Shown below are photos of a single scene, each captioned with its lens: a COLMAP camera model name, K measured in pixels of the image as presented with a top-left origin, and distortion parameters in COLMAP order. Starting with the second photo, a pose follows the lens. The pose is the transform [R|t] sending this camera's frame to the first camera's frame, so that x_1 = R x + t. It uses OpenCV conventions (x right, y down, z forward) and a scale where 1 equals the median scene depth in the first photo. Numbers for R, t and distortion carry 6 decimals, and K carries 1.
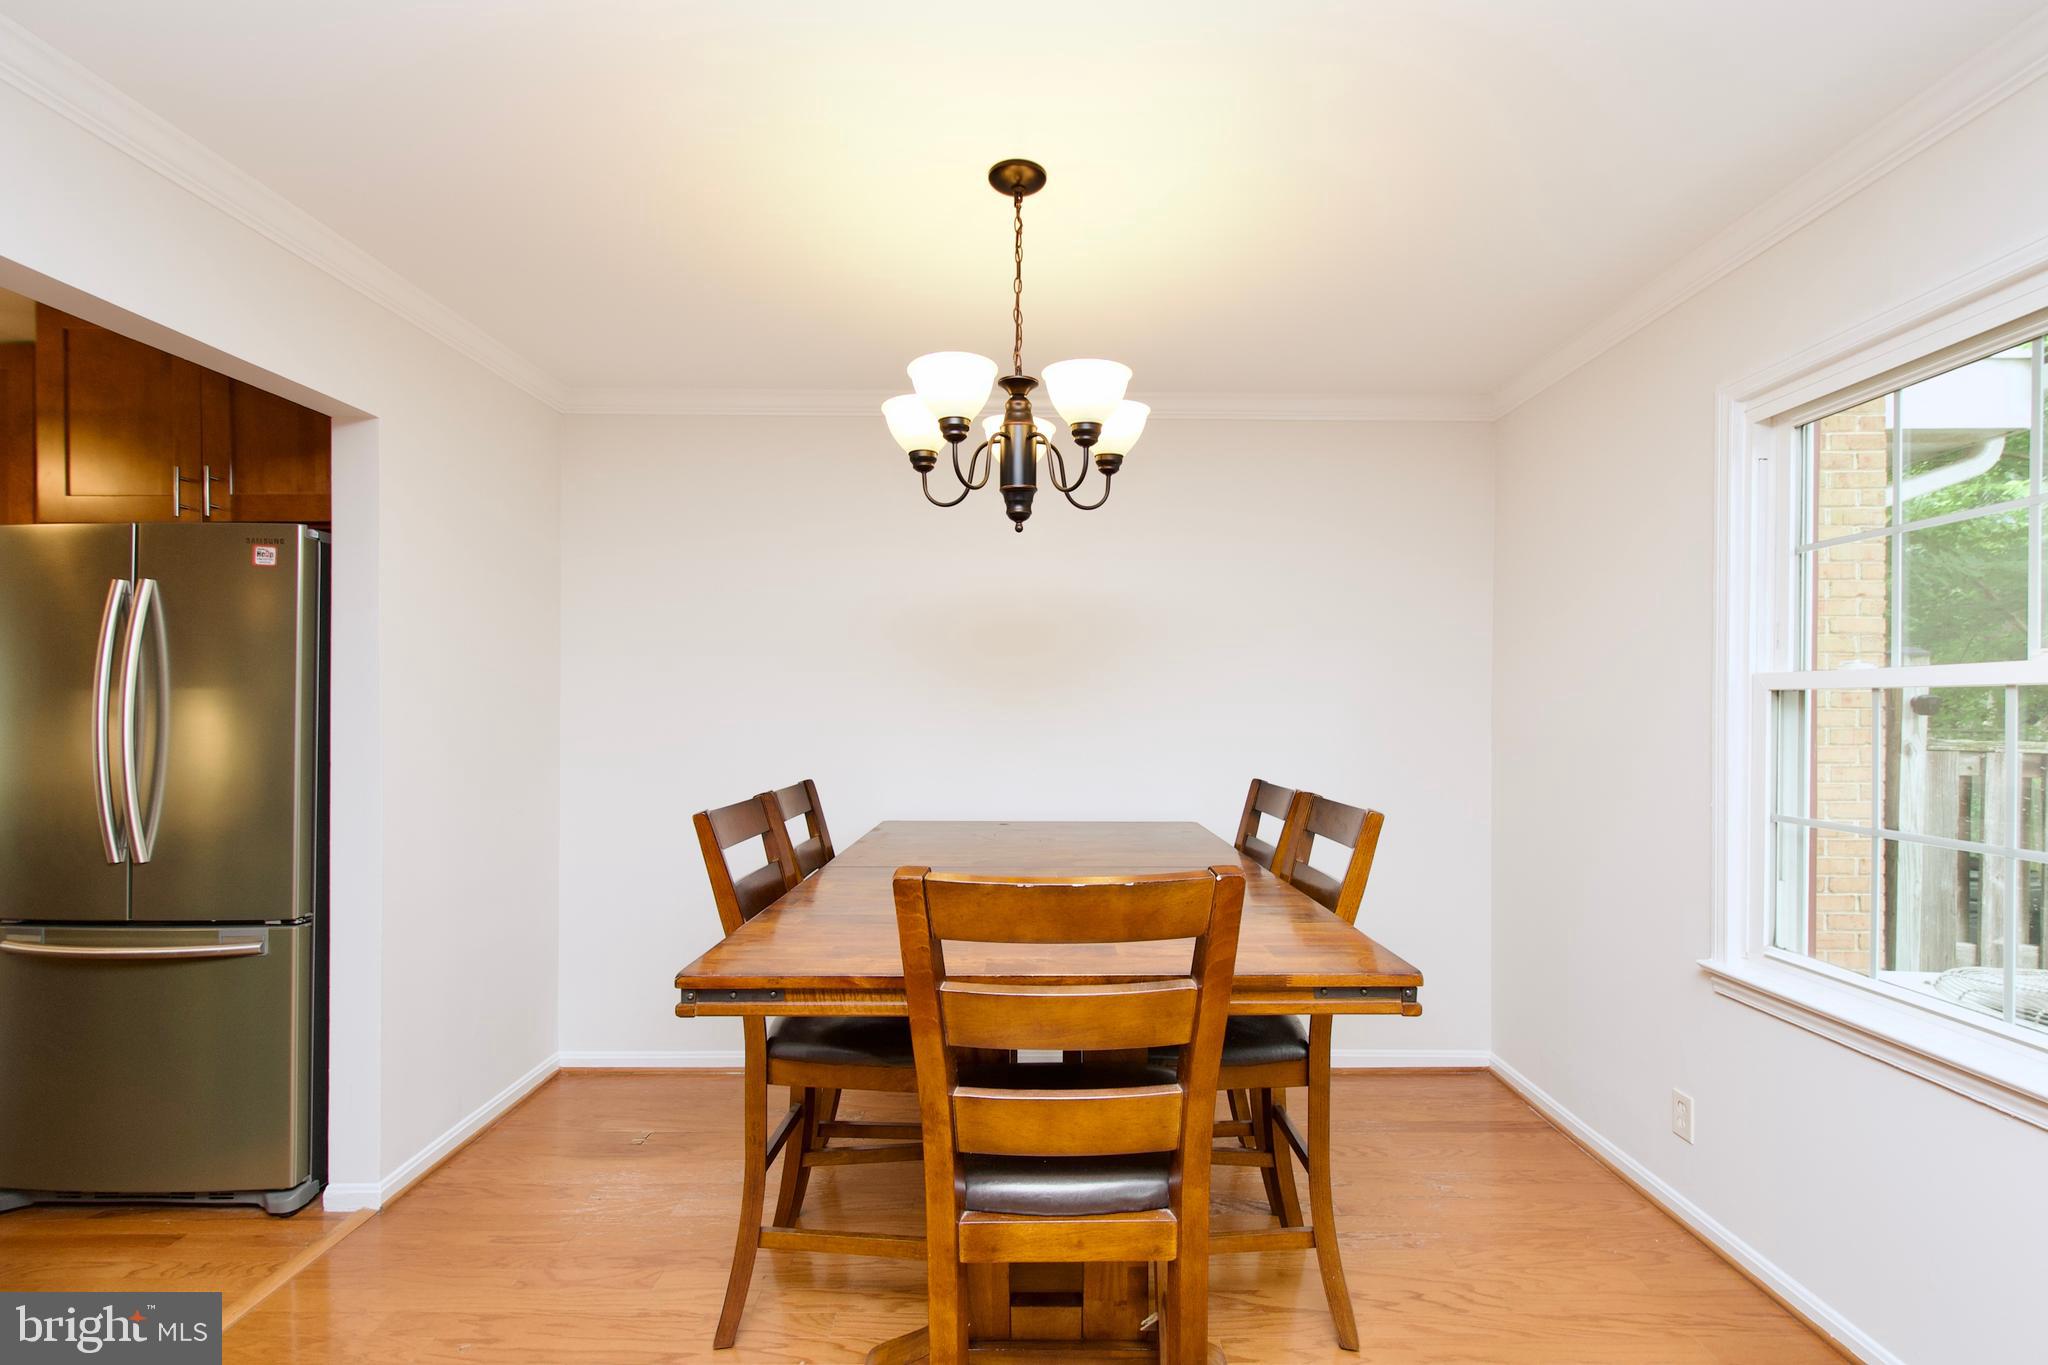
lens RADIAL K [[902.0, 0, 1039.8], [0, 902.0, 710.3], [0, 0, 1]] dist [0.012458, -0.006898]
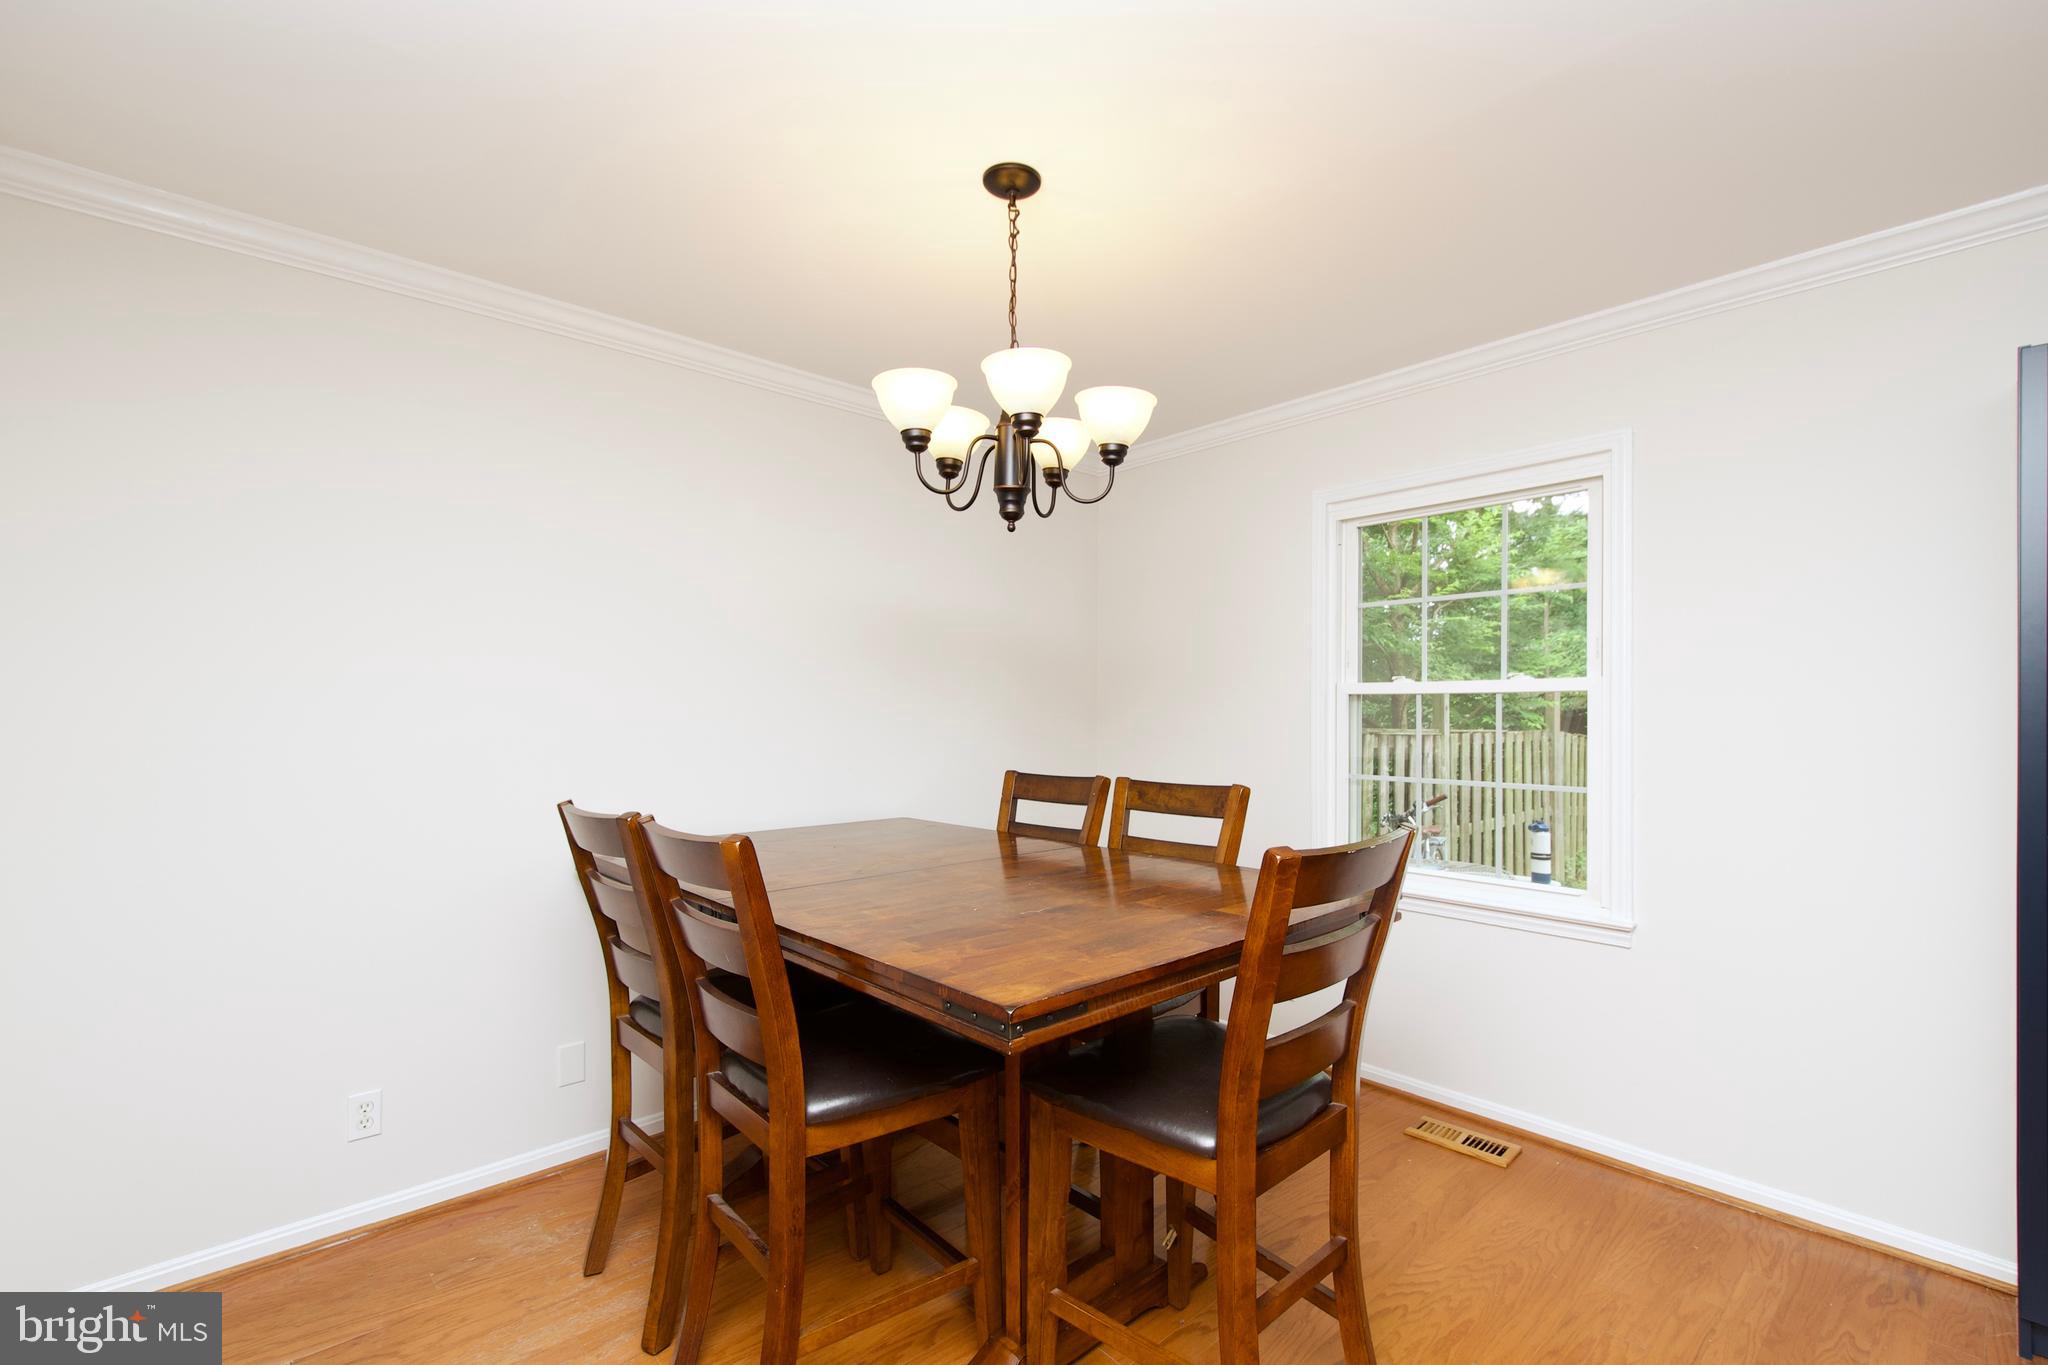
lens RADIAL K [[902.0, 0, 1039.8], [0, 902.0, 710.3], [0, 0, 1]] dist [0.012458, -0.006898]
pose [[0.737838, -0.004595, 0.674963, -0.680380], [0.002948, 0.999989, 0.003585, -0.001956], [-0.674972, -0.000655, 0.737843, 0.230611]]
